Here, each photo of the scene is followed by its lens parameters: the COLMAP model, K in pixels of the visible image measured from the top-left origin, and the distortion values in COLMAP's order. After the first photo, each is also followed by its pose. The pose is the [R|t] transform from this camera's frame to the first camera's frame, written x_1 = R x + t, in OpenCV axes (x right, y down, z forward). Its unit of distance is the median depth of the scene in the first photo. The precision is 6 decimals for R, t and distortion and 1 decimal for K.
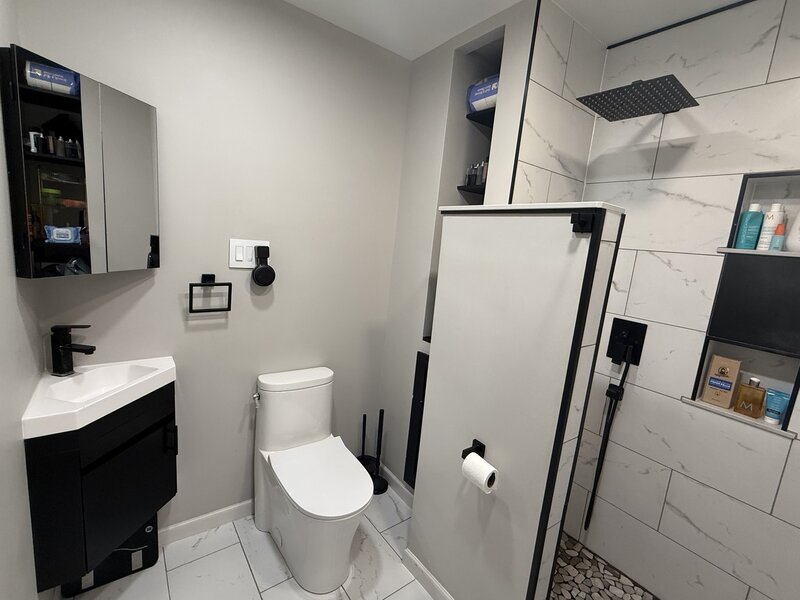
lens RADIAL K [[365.9, 0, 397.9], [0, 365.9, 301.4], [0, 0, 1]] dist [-0.001249, -0.000874]
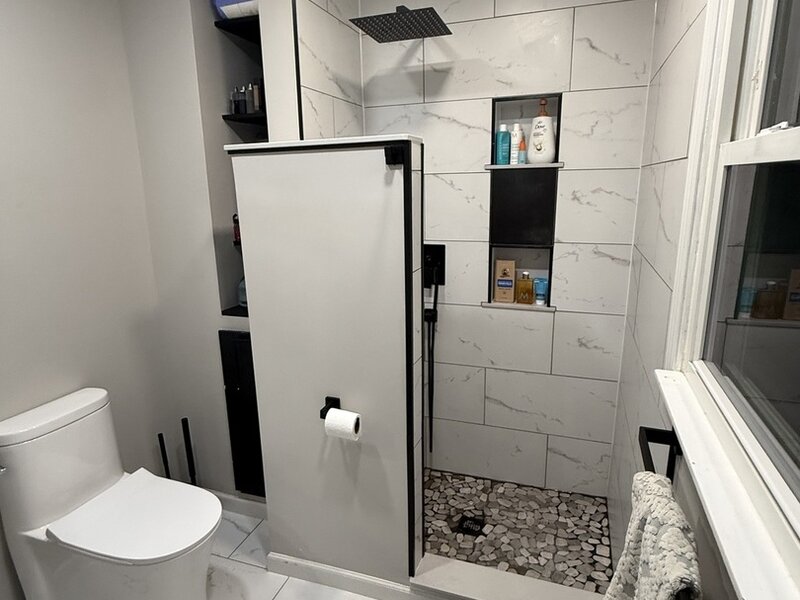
lens RADIAL K [[486.9, 0, 402.0], [0, 486.9, 301.3], [0, 0, 1]] dist [-0.007523, 0.001467]
pose [[0.824570, -0.234154, 0.515030, -0.188183], [0.187108, 0.971973, 0.142337, -0.000835], [-0.533924, -0.021000, 0.845272, -0.128858]]
